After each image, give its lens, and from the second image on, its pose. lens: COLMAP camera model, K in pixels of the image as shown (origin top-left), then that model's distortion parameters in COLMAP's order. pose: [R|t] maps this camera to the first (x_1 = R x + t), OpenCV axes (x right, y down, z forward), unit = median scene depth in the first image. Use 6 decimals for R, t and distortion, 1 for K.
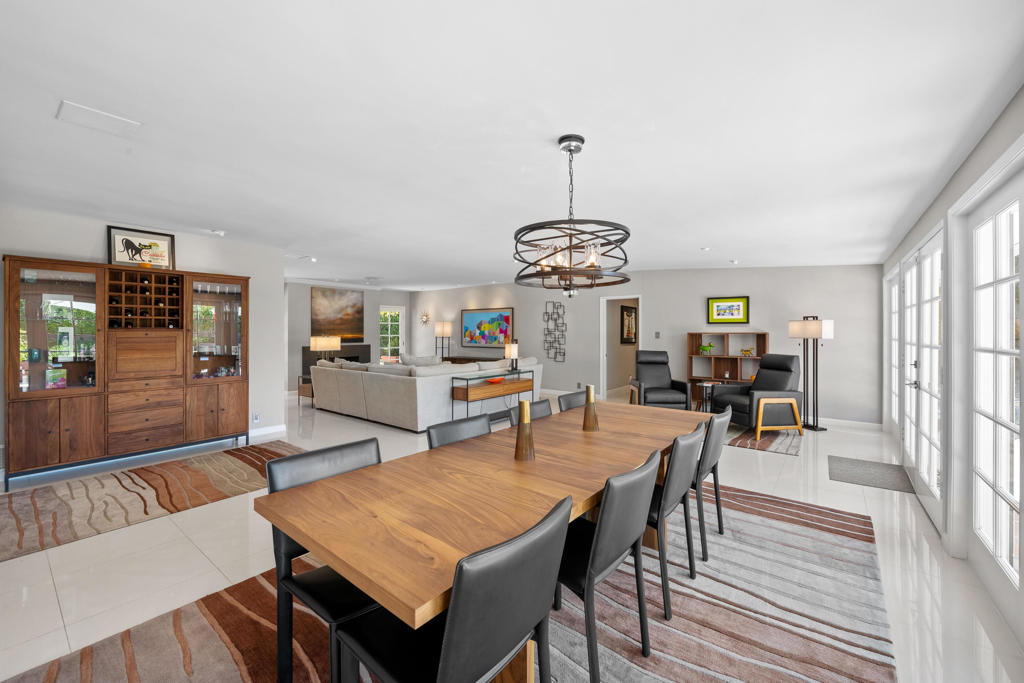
lens RADIAL K [[406.8, 0, 515.3], [0, 406.8, 334.8], [0, 0, 1]] dist [-0.004832, -0.000579]
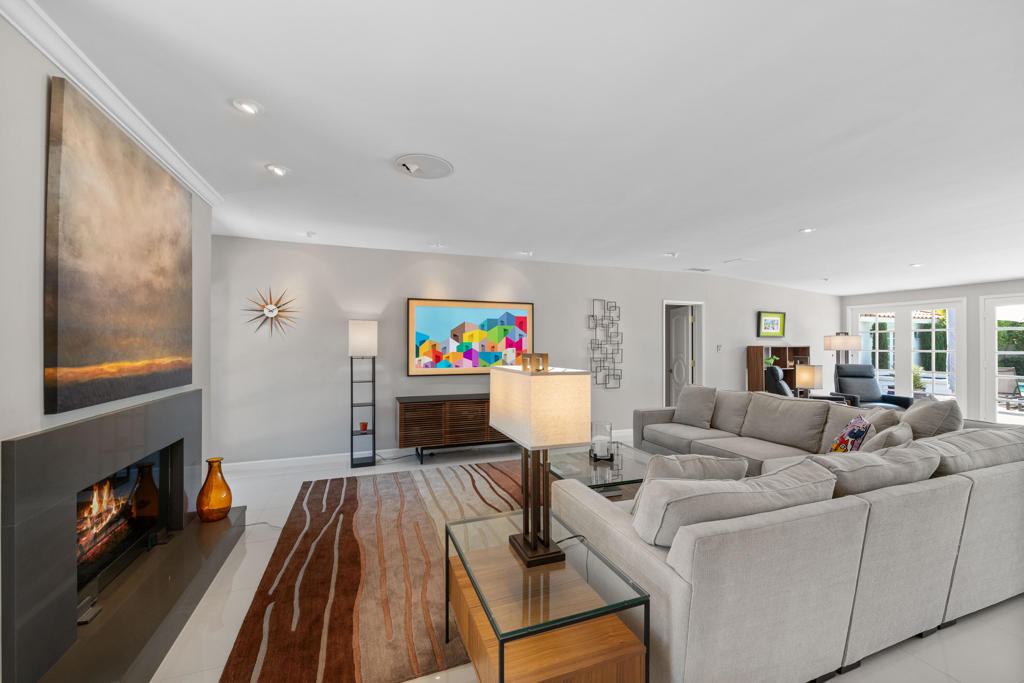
lens RADIAL K [[406.8, 0, 510.9], [0, 406.8, 342.9], [0, 0, 1]] dist [-0.004832, -0.000579]
pose [[0.531837, 0.004489, 0.846835, -0.508806], [0.005318, 0.999949, -0.008641, -0.004882], [-0.846830, 0.009099, 0.531785, 0.707506]]
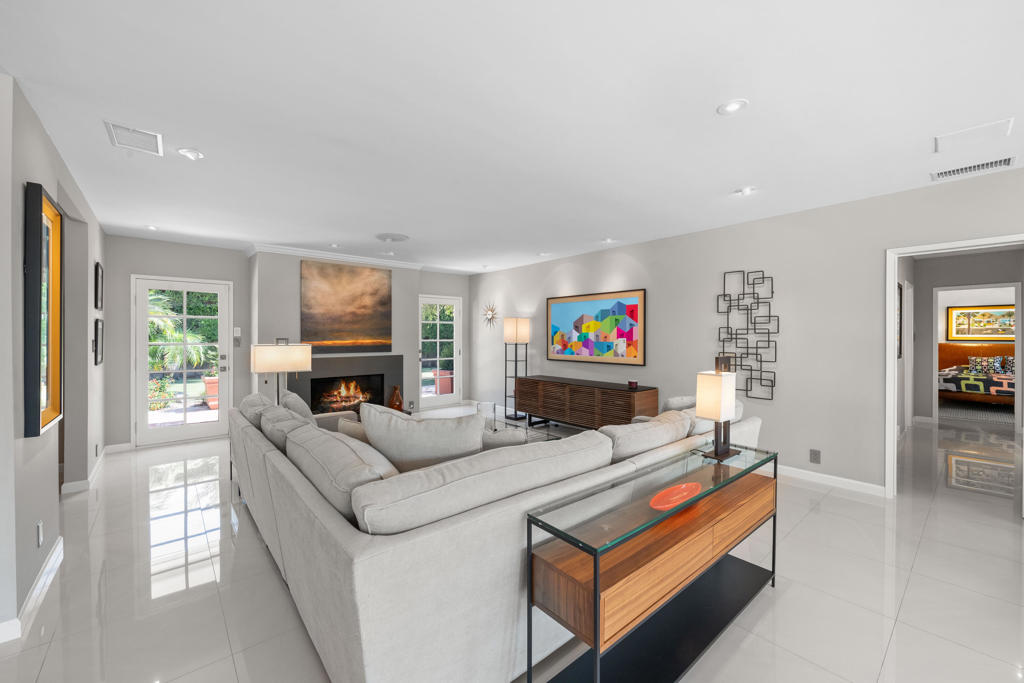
lens RADIAL K [[406.8, 0, 513.3], [0, 406.8, 336.8], [0, 0, 1]] dist [-0.004832, -0.000579]
pose [[0.979788, 0.001011, -0.200039, -0.066832], [-0.001817, 0.999991, -0.003847, -0.002190], [0.200033, 0.004133, 0.979780, 0.443015]]
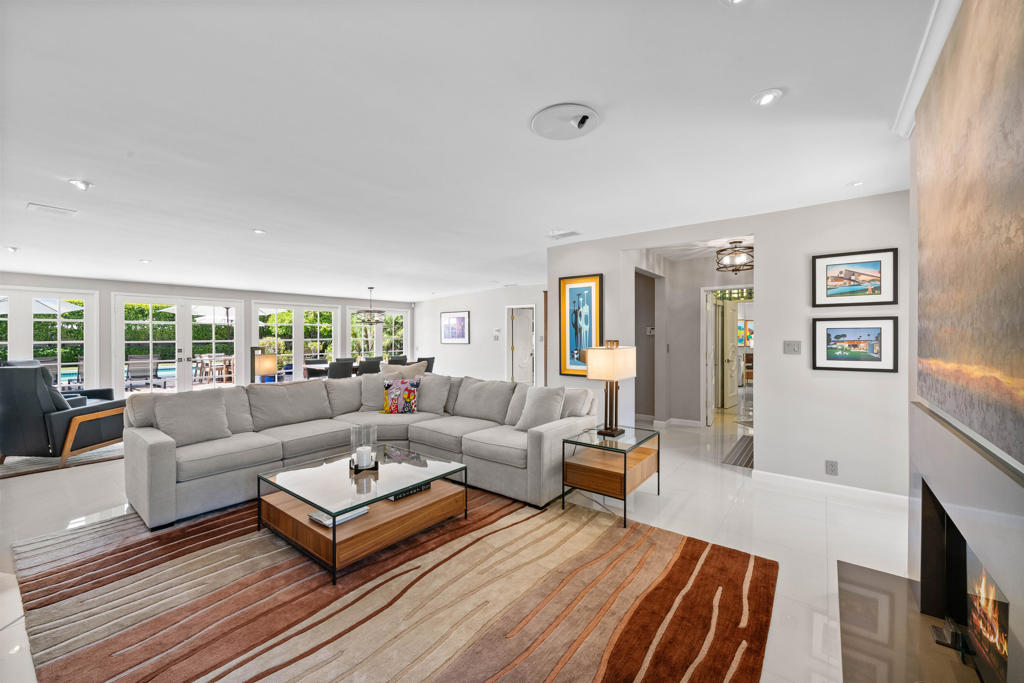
lens RADIAL K [[406.8, 0, 511.6], [0, 406.8, 337.4], [0, 0, 1]] dist [-0.004832, -0.000579]
pose [[-0.999984, -0.000010, -0.005684, -0.279902], [-0.000075, 0.999933, 0.011545, -0.008500], [0.005684, 0.011546, -0.999917, 1.126400]]
